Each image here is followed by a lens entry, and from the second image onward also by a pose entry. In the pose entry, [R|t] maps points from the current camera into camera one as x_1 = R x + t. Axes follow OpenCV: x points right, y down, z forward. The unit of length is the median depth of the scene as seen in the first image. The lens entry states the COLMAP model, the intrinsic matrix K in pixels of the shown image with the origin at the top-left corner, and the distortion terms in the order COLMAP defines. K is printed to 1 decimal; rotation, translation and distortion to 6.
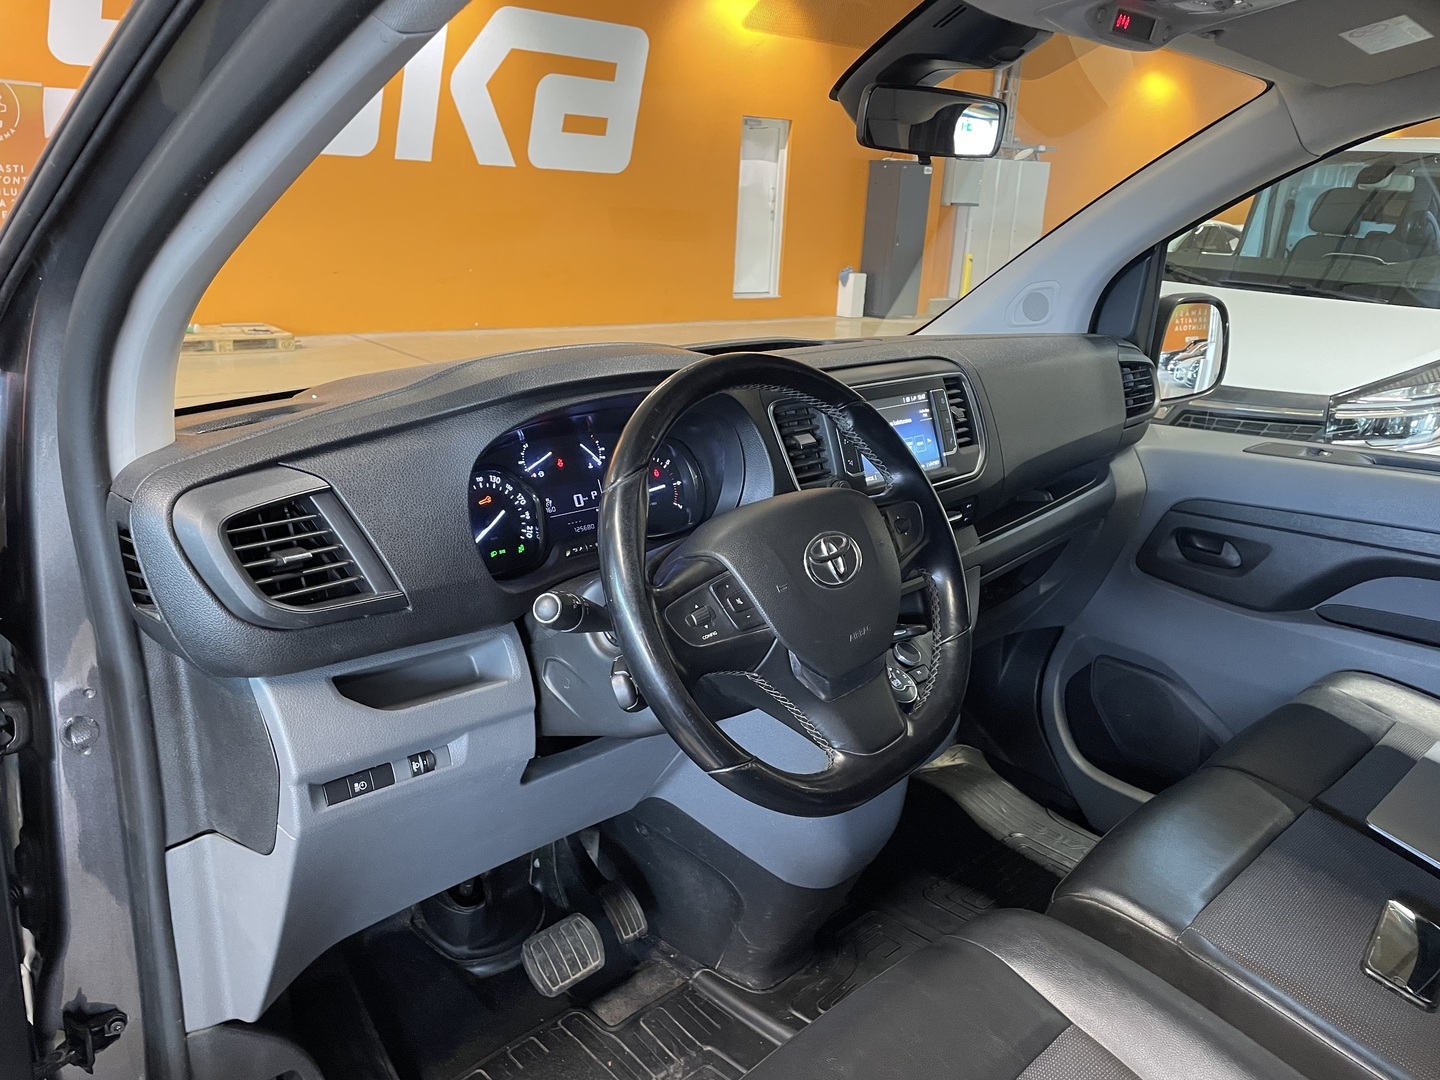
lens RADIAL K [[1093.5, 0, 721.0], [0, 1093.5, 535.0], [0, 0, 1]] dist [0.090354, -0.123126]
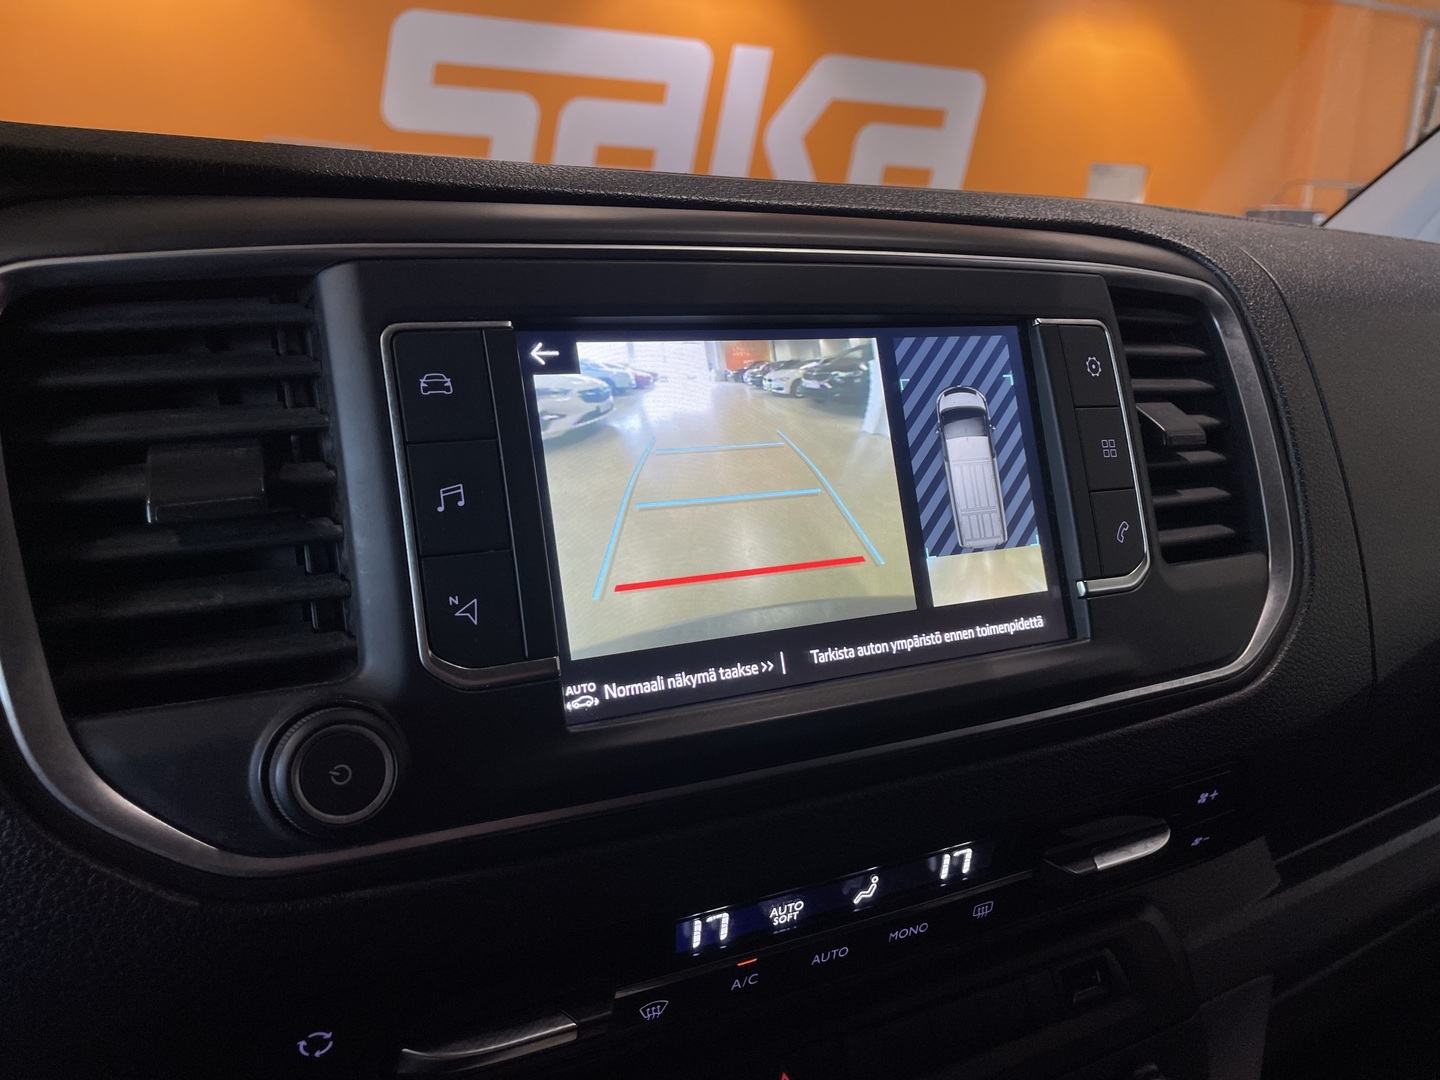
lens RADIAL K [[1093.5, 0, 721.0], [0, 1093.5, 535.0], [0, 0, 1]] dist [0.090354, -0.123126]
pose [[0.952508, 0.060018, -0.298540, 0.196286], [-0.079693, 0.995347, -0.054161, -0.064629], [0.293900, 0.075380, 0.952859, 0.735915]]
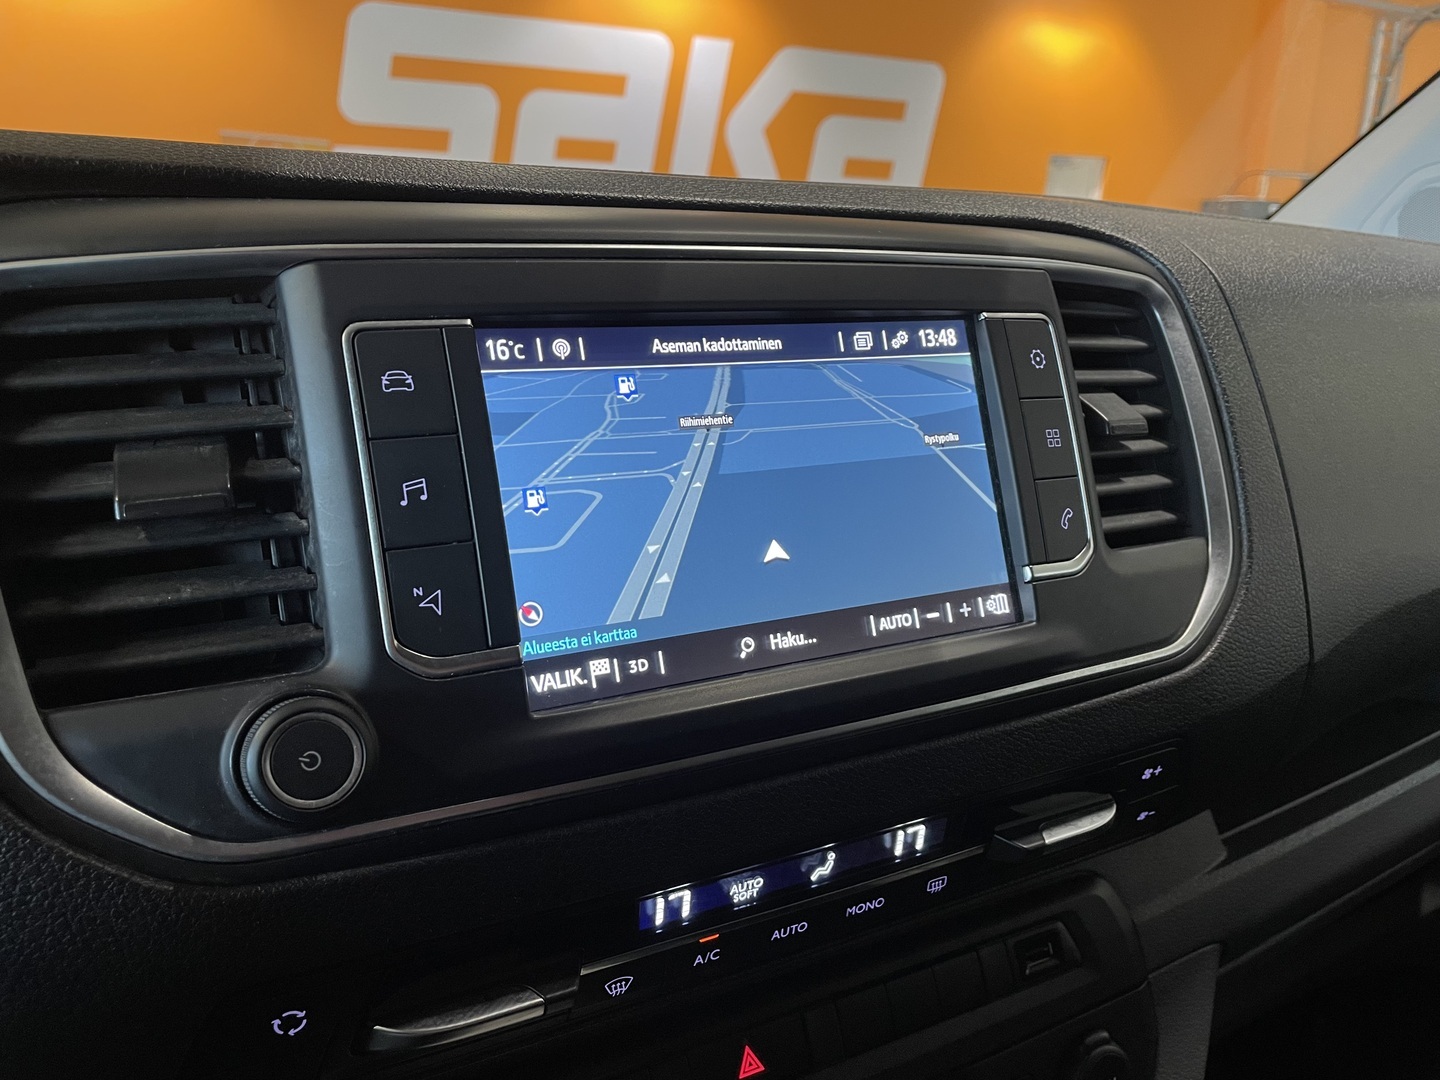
lens RADIAL K [[1092.4, 0, 714.8], [0, 1092.4, 538.6], [0, 0, 1]] dist [0.086218, -0.119258]
pose [[0.960251, 0.051782, -0.274294, 0.199810], [-0.066955, 0.996684, -0.046239, -0.063944], [0.270991, 0.062767, 0.960533, 0.730574]]
